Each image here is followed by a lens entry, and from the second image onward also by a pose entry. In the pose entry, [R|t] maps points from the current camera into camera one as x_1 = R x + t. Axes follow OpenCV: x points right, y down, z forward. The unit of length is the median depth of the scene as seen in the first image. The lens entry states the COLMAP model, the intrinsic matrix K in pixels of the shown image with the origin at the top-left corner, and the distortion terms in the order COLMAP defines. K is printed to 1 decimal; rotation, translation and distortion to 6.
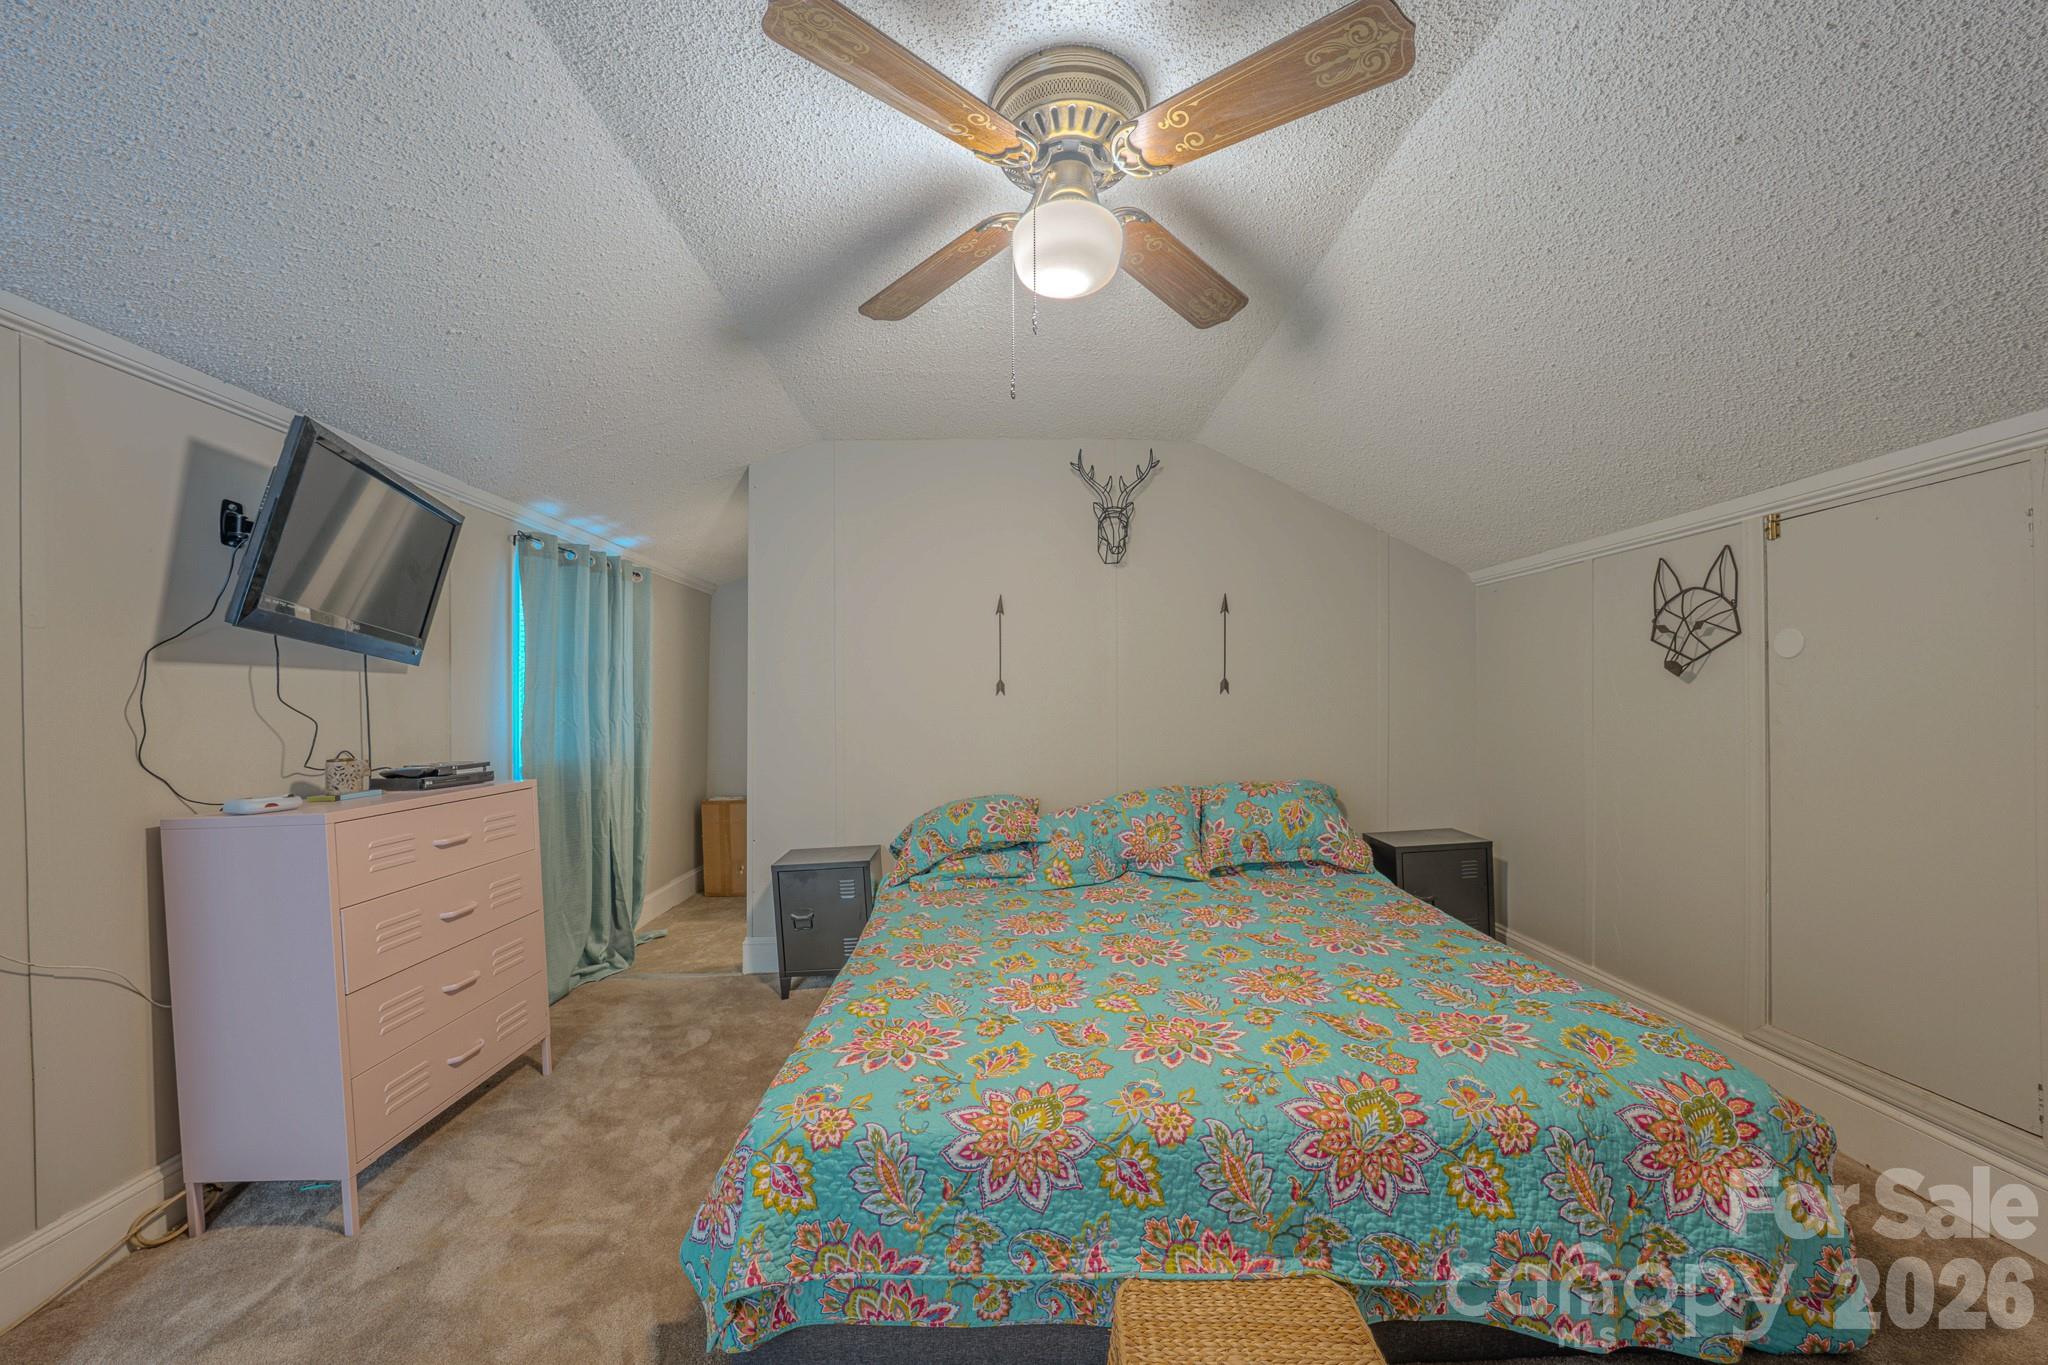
lens RADIAL K [[696.0, 0, 968.0], [0, 696.0, 709.8], [0, 0, 1]] dist [-0.017154, 0.000258]
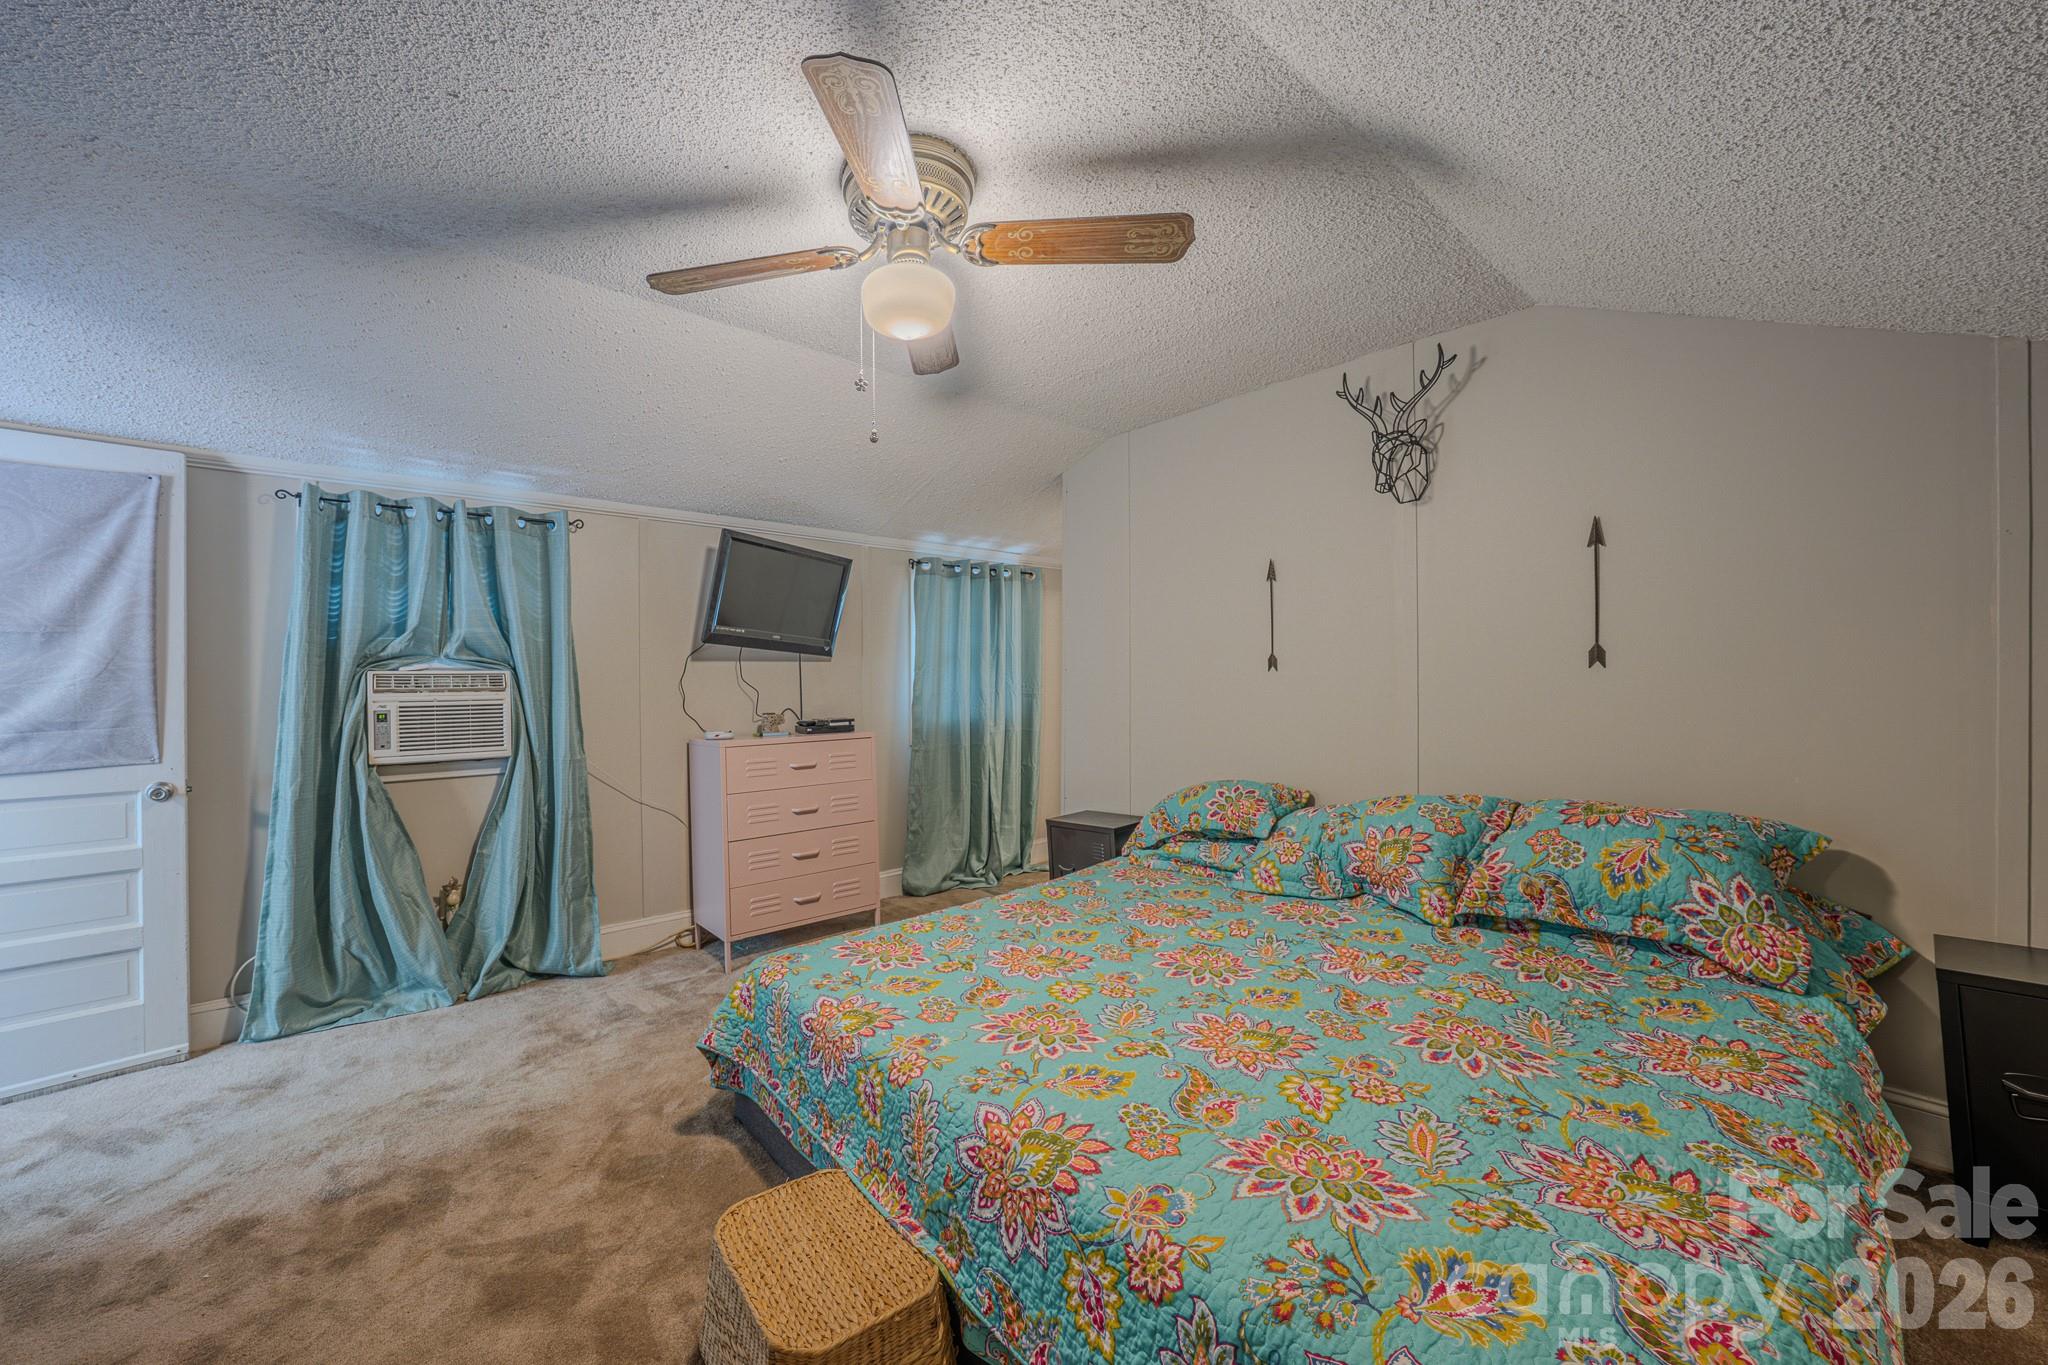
lens RADIAL K [[716.7, 0, 1034.0], [0, 716.7, 673.3], [0, 0, 1]] dist [-0.016969, 0.000333]
pose [[0.675300, -0.000965, -0.737543, 0.851698], [-0.001740, 0.999994, -0.002902, -0.024054], [0.737541, 0.003244, 0.675294, 0.249902]]
